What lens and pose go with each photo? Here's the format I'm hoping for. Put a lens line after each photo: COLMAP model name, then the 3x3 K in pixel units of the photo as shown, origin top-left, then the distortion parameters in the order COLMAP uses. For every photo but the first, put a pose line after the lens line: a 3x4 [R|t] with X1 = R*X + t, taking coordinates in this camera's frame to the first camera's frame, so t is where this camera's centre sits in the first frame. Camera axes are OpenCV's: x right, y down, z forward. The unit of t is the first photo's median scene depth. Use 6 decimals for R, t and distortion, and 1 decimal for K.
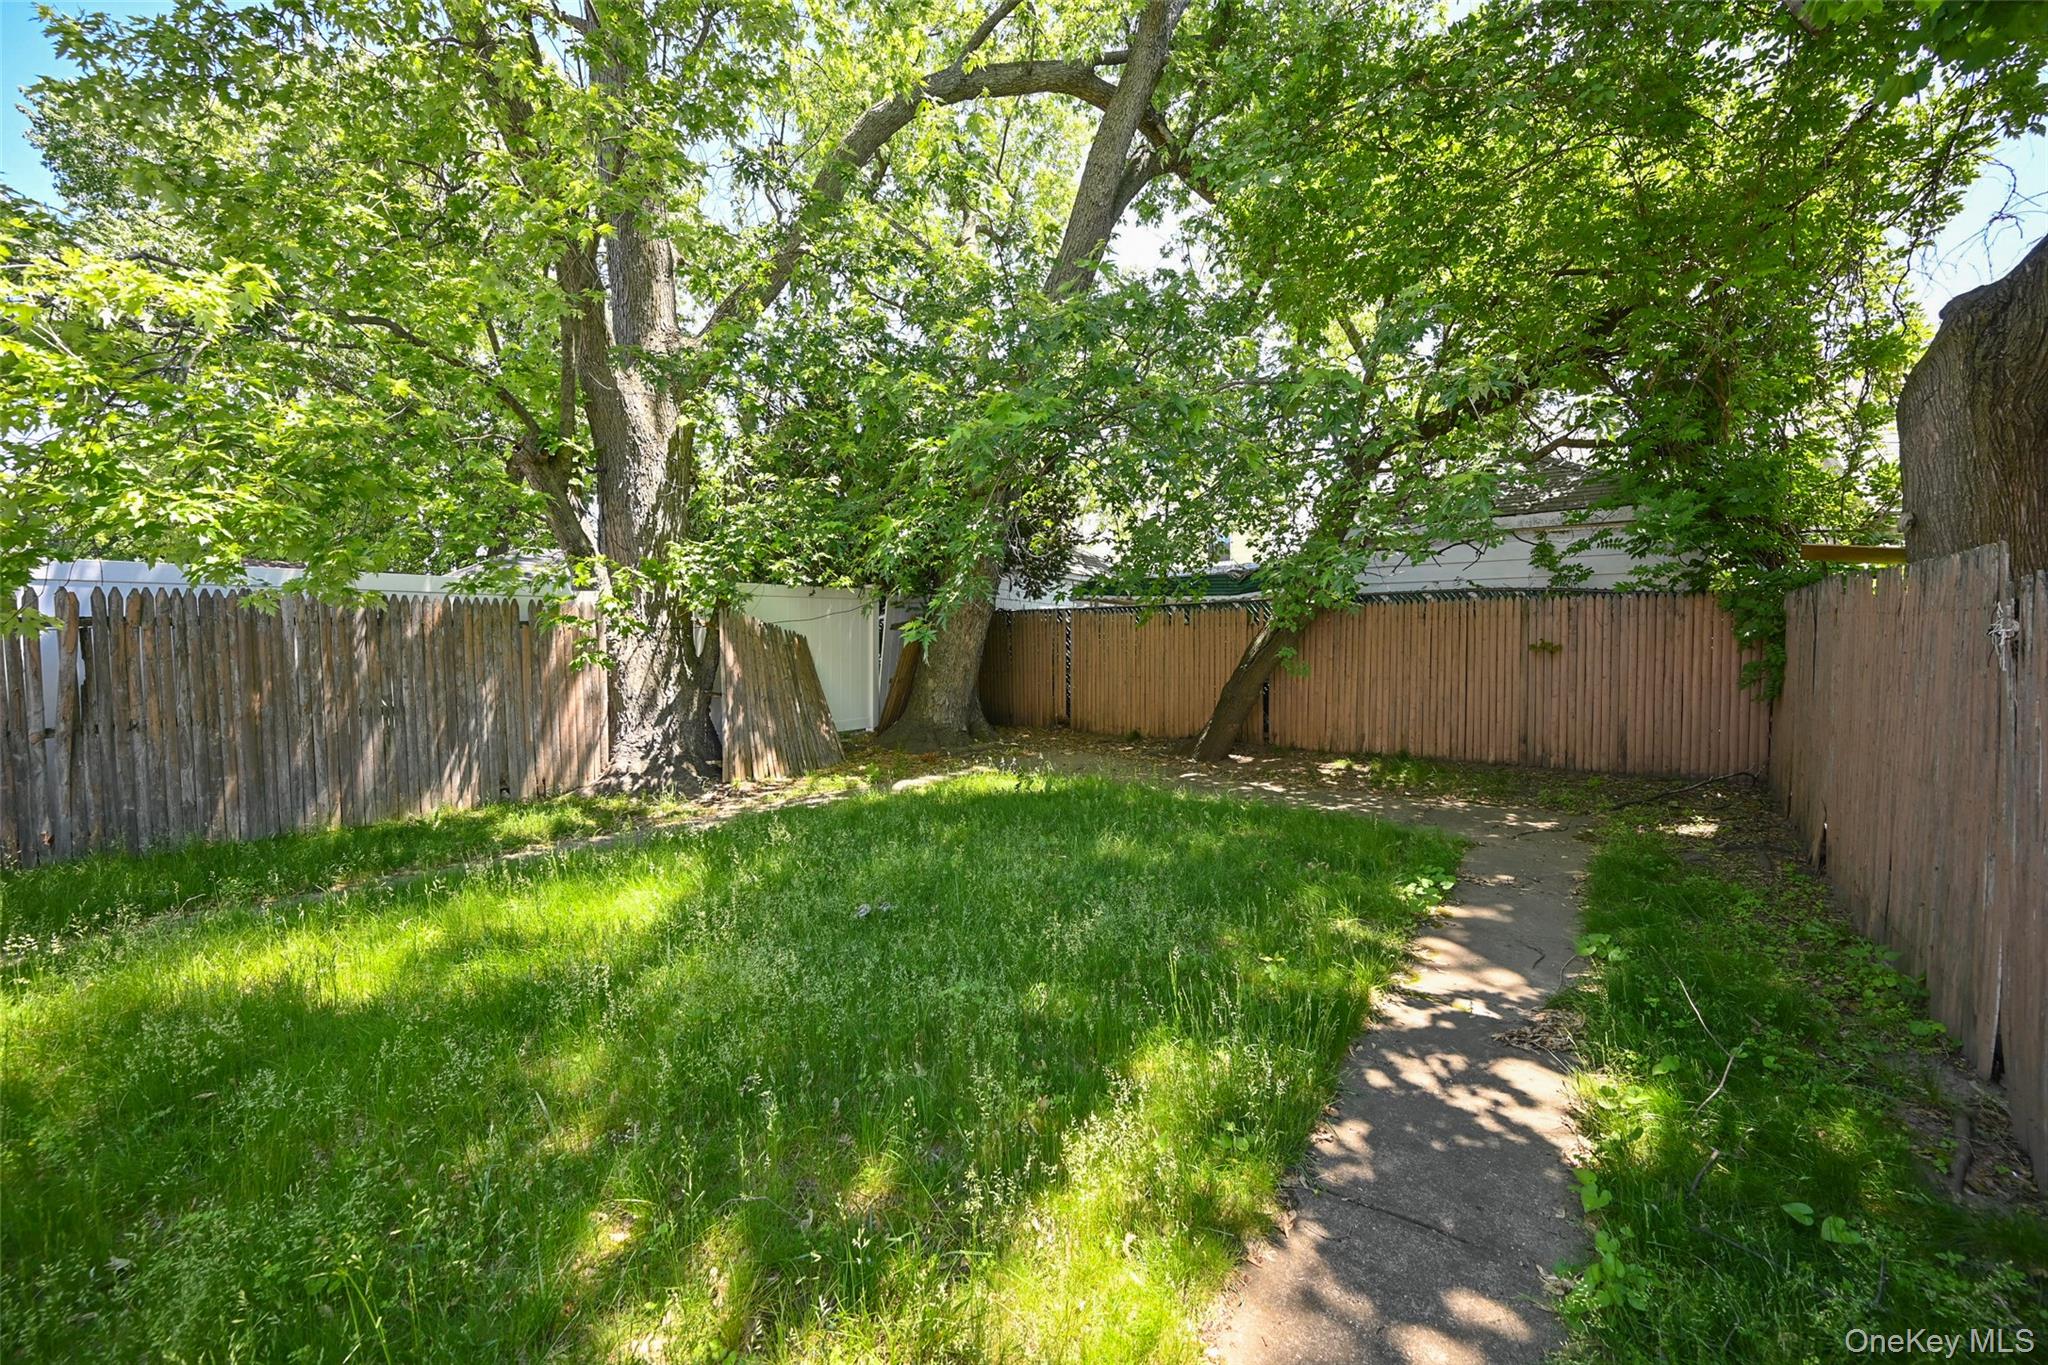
lens RADIAL K [[797.6, 0, 1024.0], [0, 797.6, 682.5], [0, 0, 1]] dist [-0.000293, -0.000061]
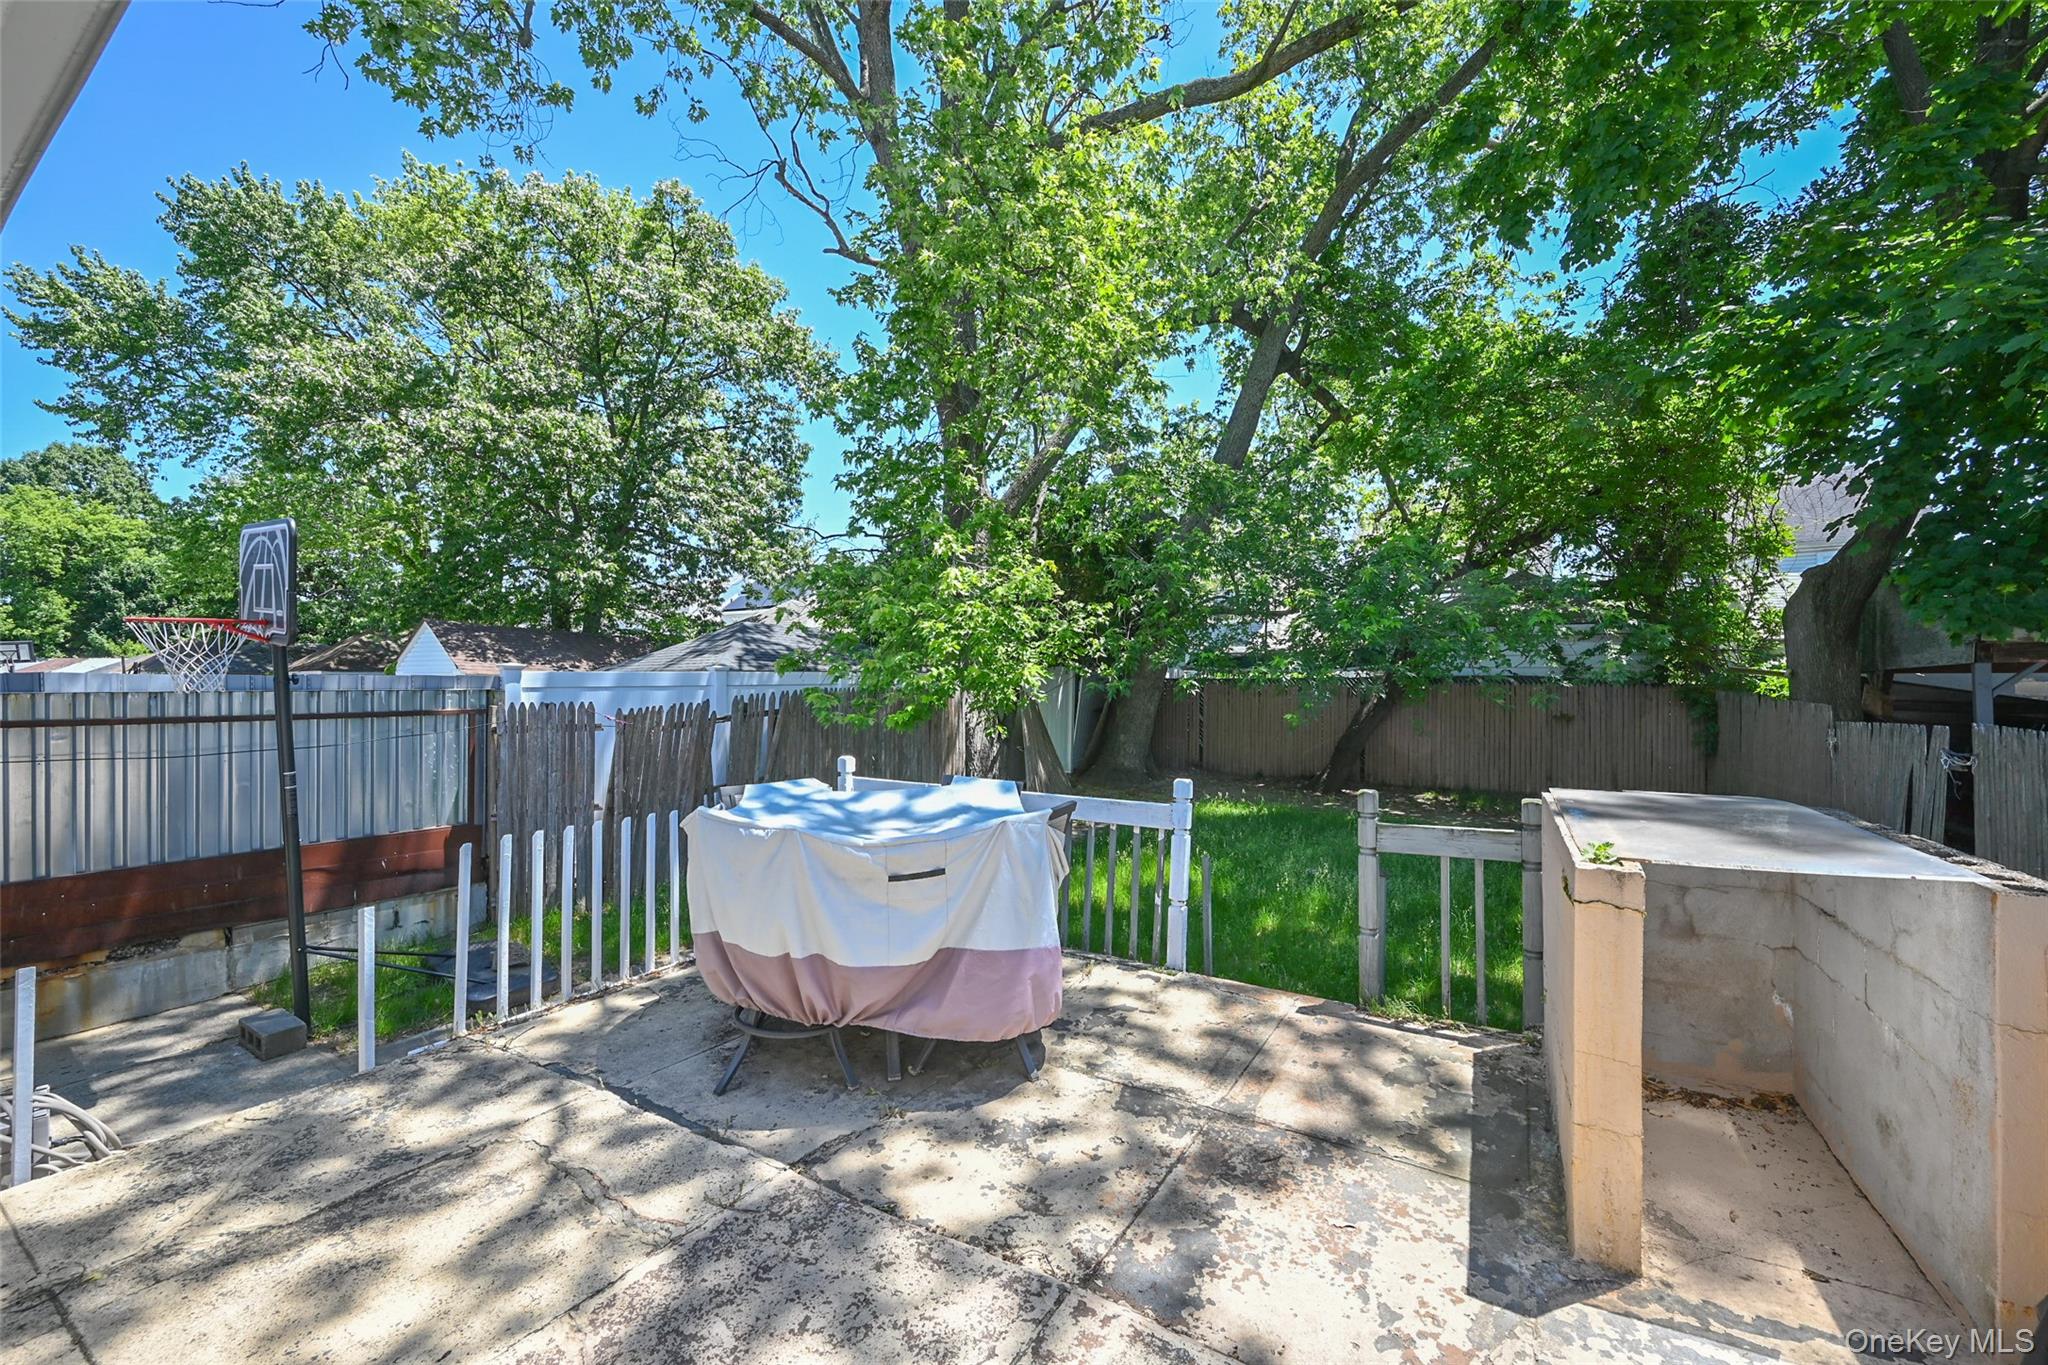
lens RADIAL K [[797.6, 0, 1024.0], [0, 797.6, 682.5], [0, 0, 1]] dist [-0.000293, -0.000061]
pose [[0.996228, 0.009390, 0.086265, -0.566631], [-0.005700, 0.999062, -0.042918, -0.044924], [-0.086587, 0.042265, 0.995347, -0.478485]]
